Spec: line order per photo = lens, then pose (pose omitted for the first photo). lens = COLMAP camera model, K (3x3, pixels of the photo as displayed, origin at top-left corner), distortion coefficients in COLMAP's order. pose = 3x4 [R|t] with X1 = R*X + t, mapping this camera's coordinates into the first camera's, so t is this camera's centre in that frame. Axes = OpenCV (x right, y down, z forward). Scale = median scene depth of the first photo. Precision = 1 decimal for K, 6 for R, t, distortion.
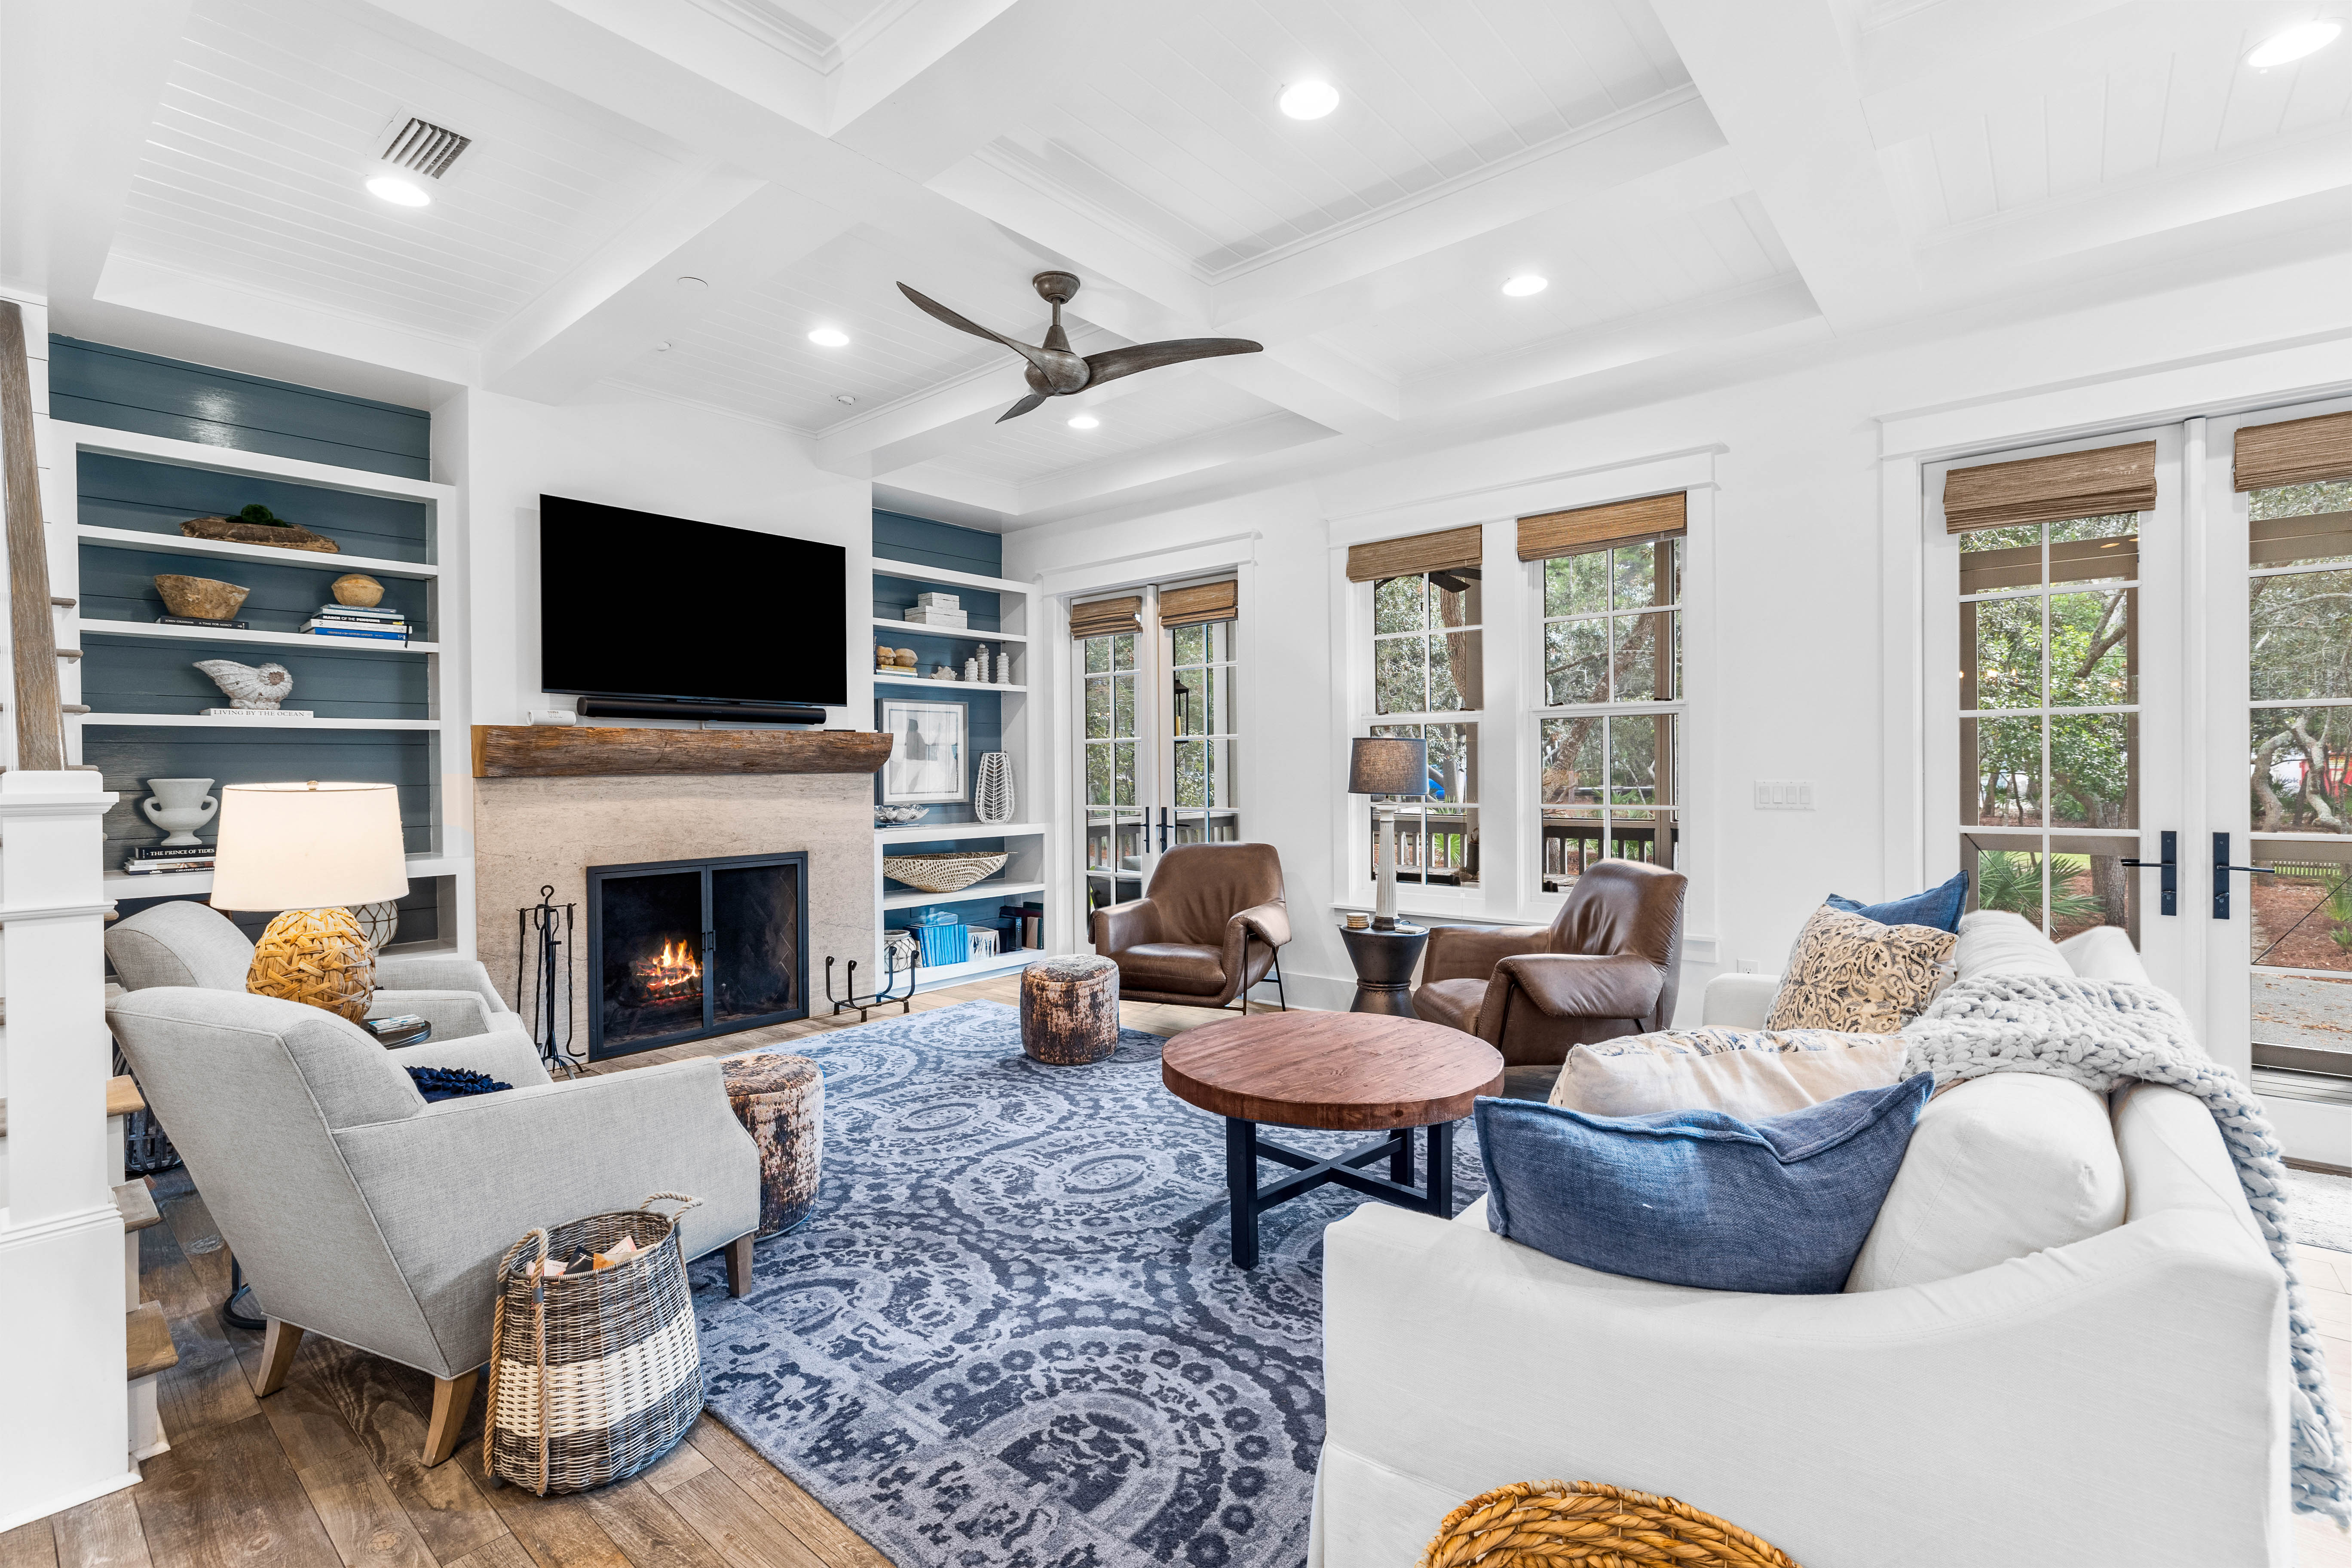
lens RADIAL K [[1051.0, 0, 1170.1], [0, 1051.0, 773.9], [0, 0, 1]] dist [-0.005959, 0.001248]
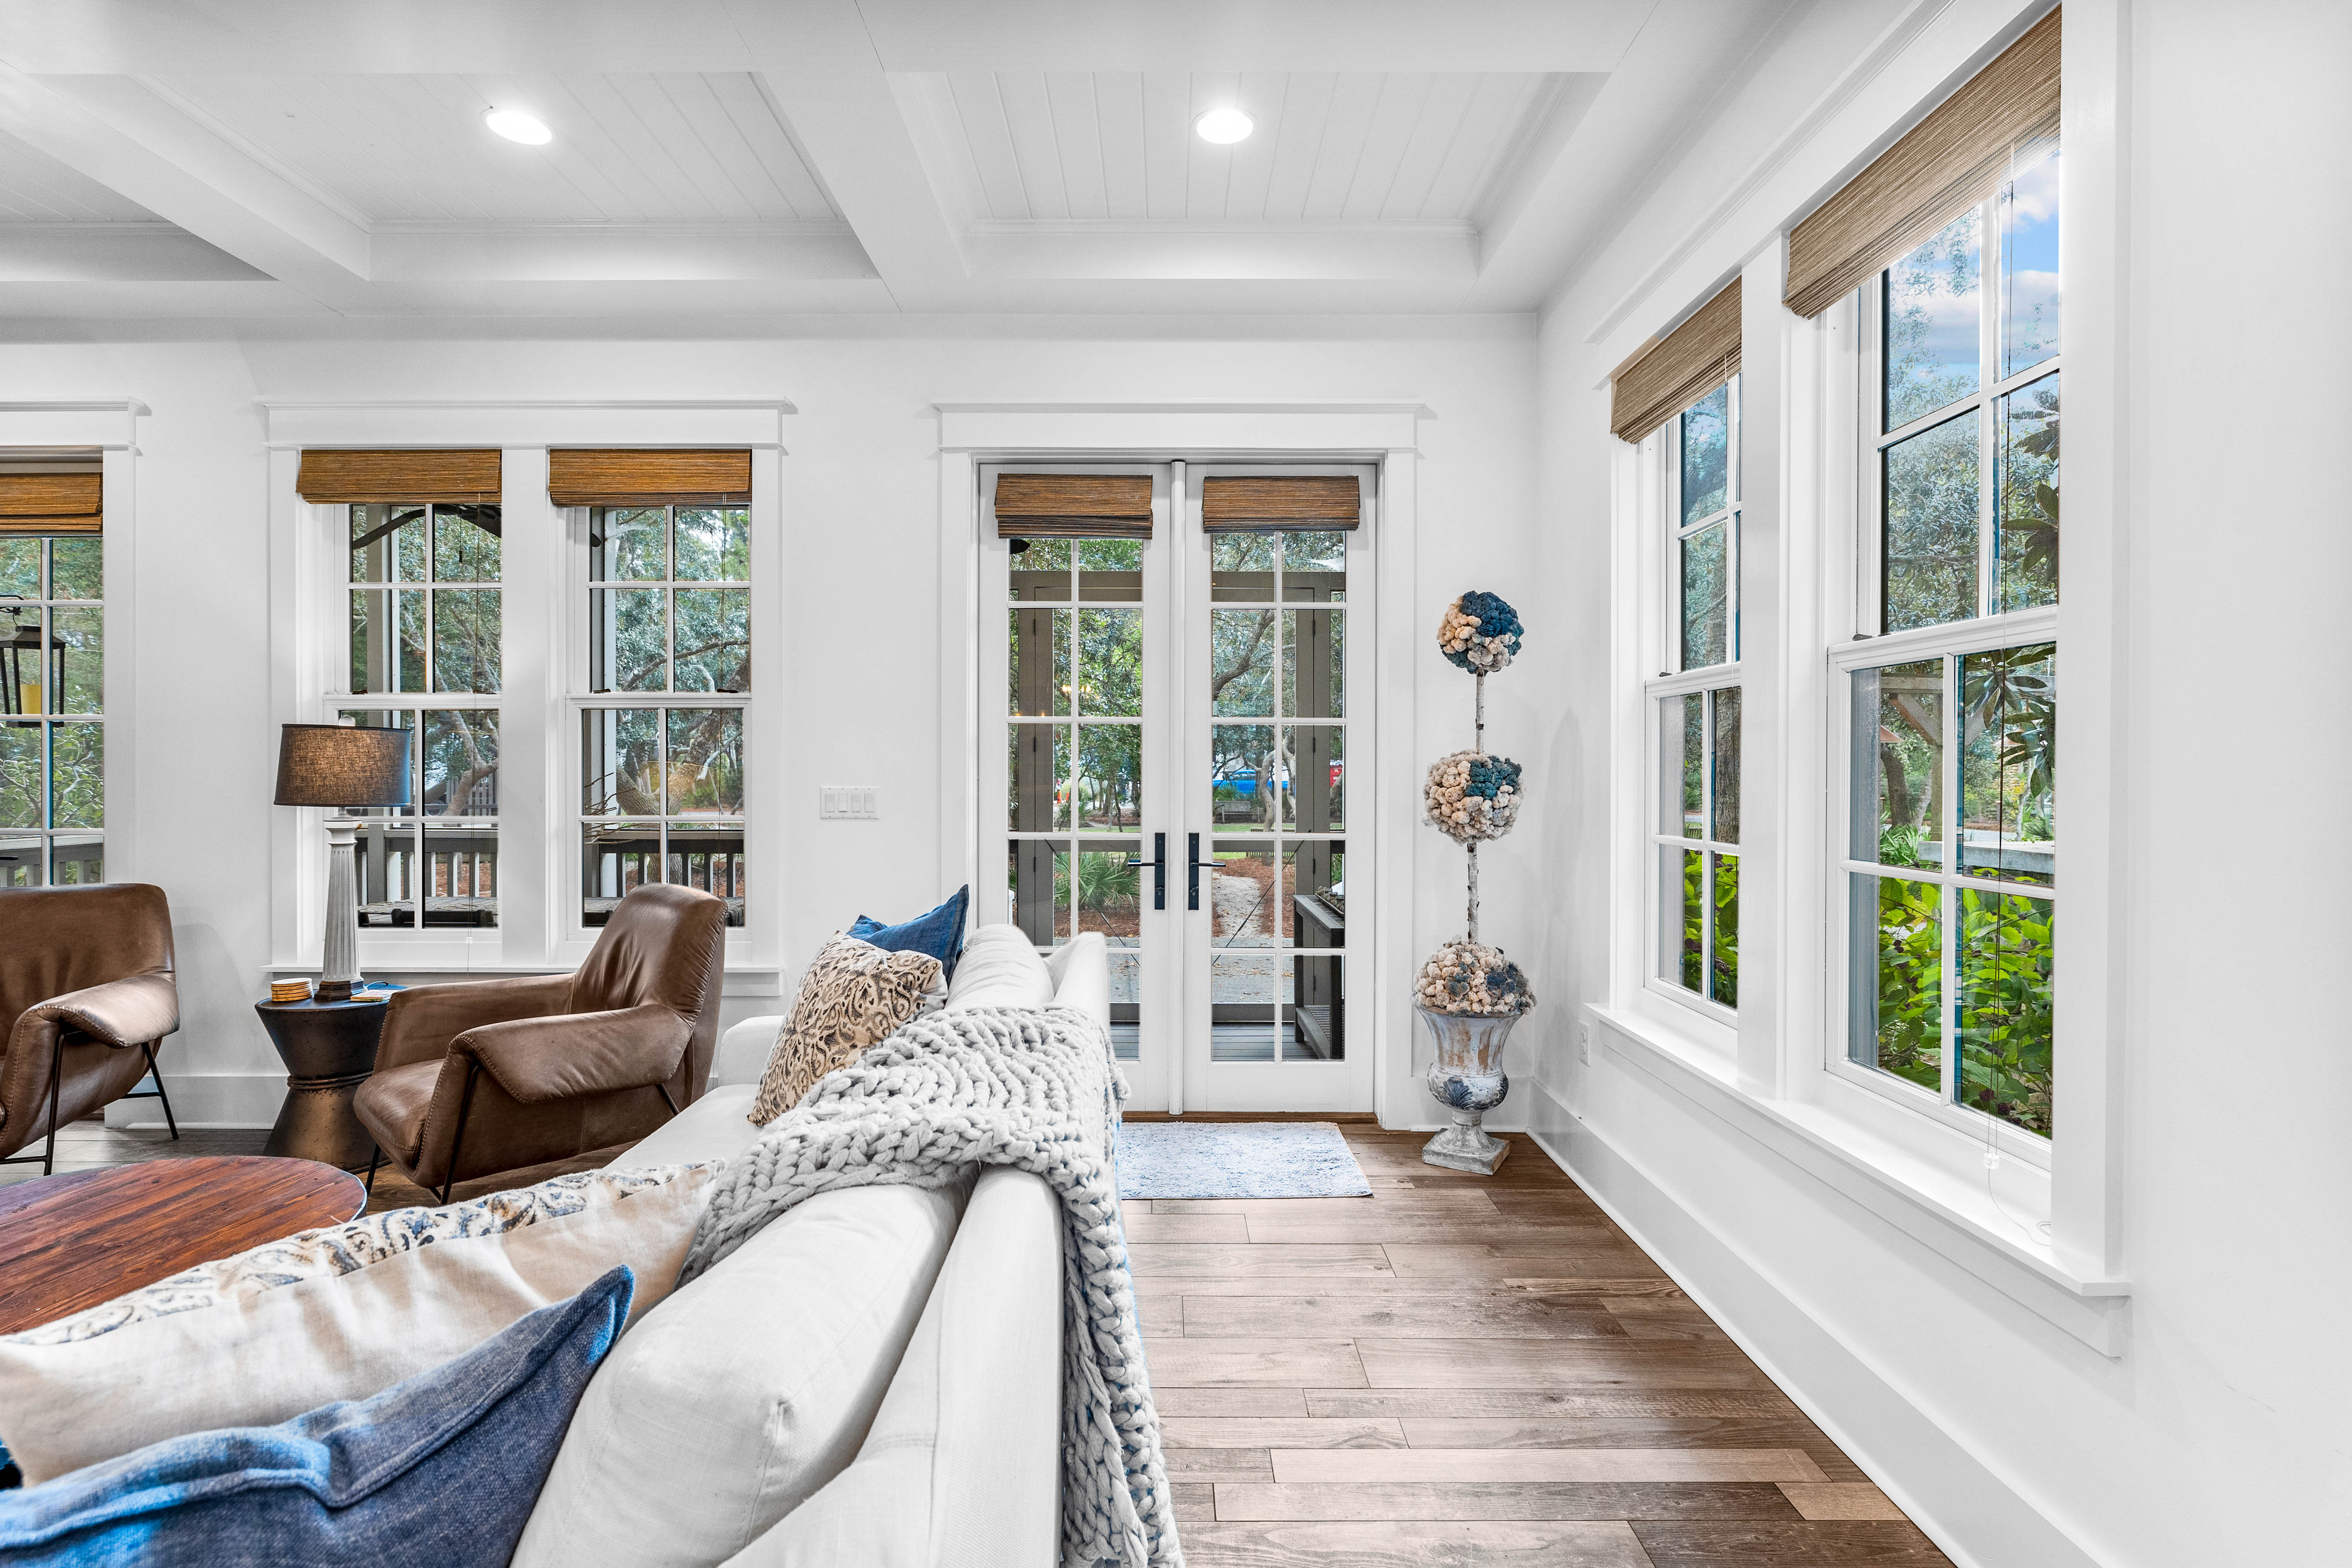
lens RADIAL K [[1118.7, 0, 1165.5], [0, 1118.7, 771.9], [0, 0, 1]] dist [-0.003660, 0.000730]
pose [[0.758377, 0.007700, 0.651771, 0.163817], [-0.004600, 0.999969, -0.006461, -0.001349], [-0.651800, 0.001902, 0.758389, 0.089202]]
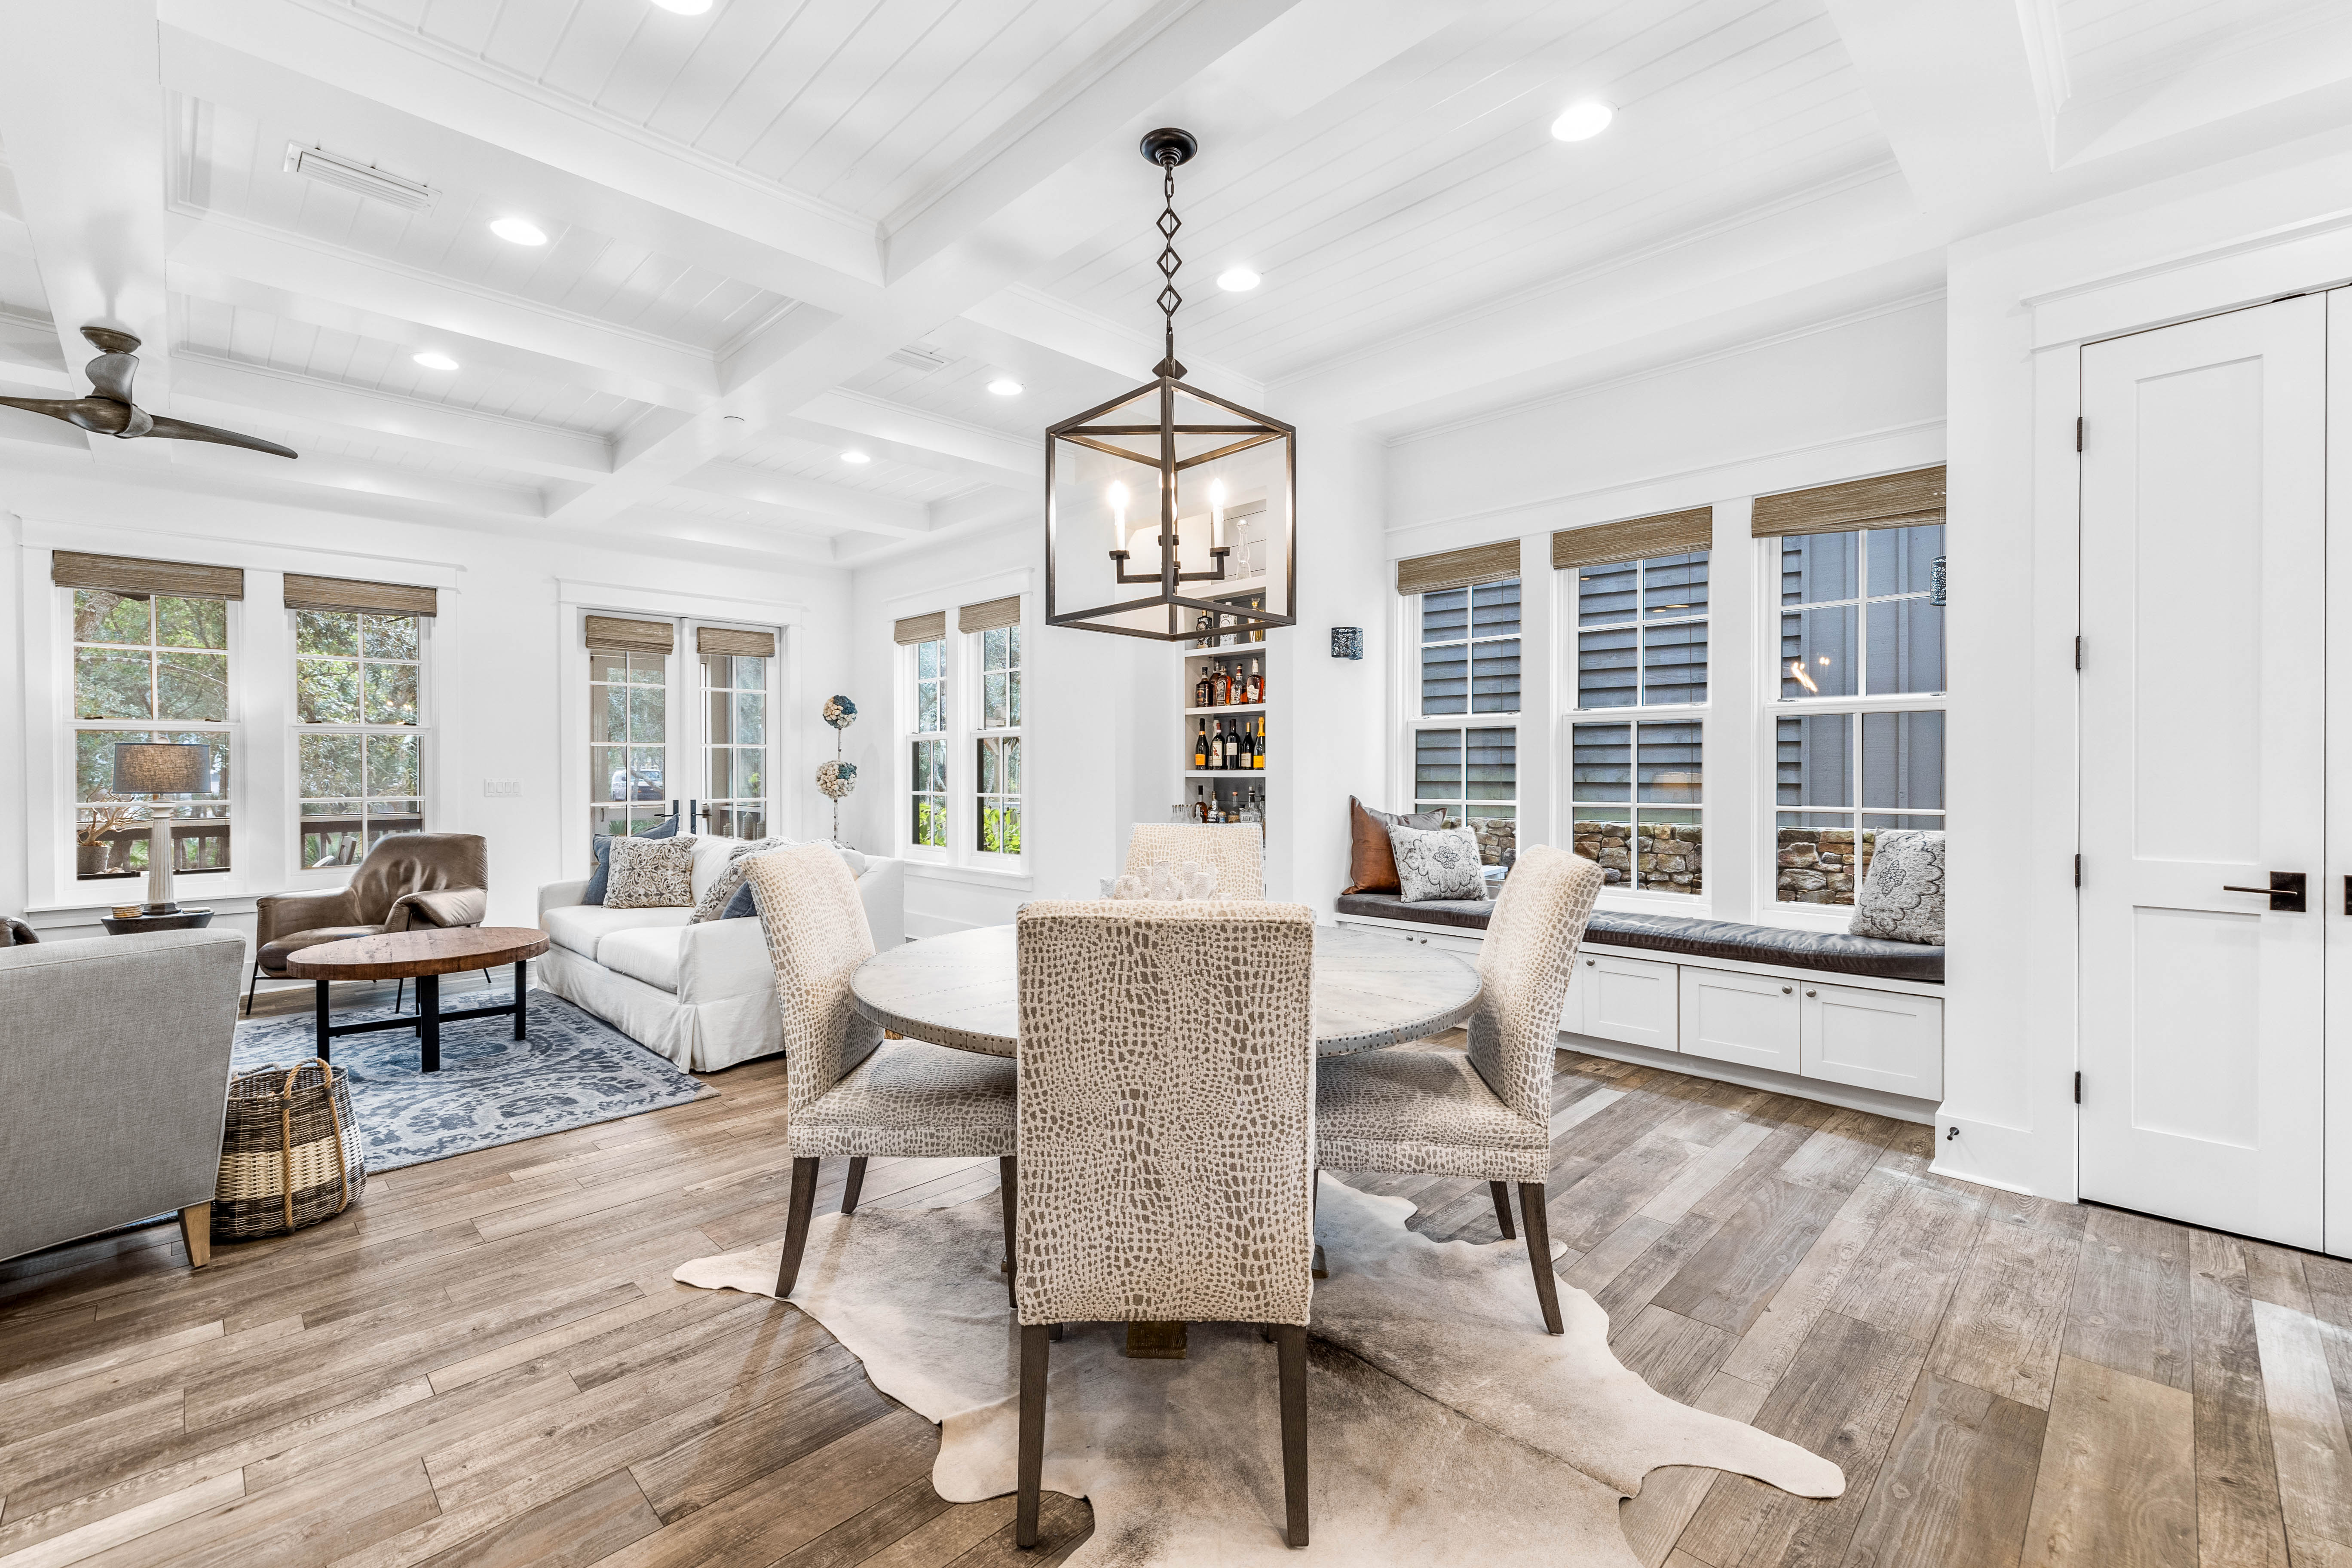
lens RADIAL K [[1007.4, 0, 1161.2], [0, 1007.4, 772.1], [0, 0, 1]] dist [0.000802, 0.002472]
pose [[0.088044, 0.006093, 0.996098, -0.919187], [0.009229, 0.999933, -0.006932, 0.016310], [-0.996074, 0.009803, 0.087982, -0.180807]]
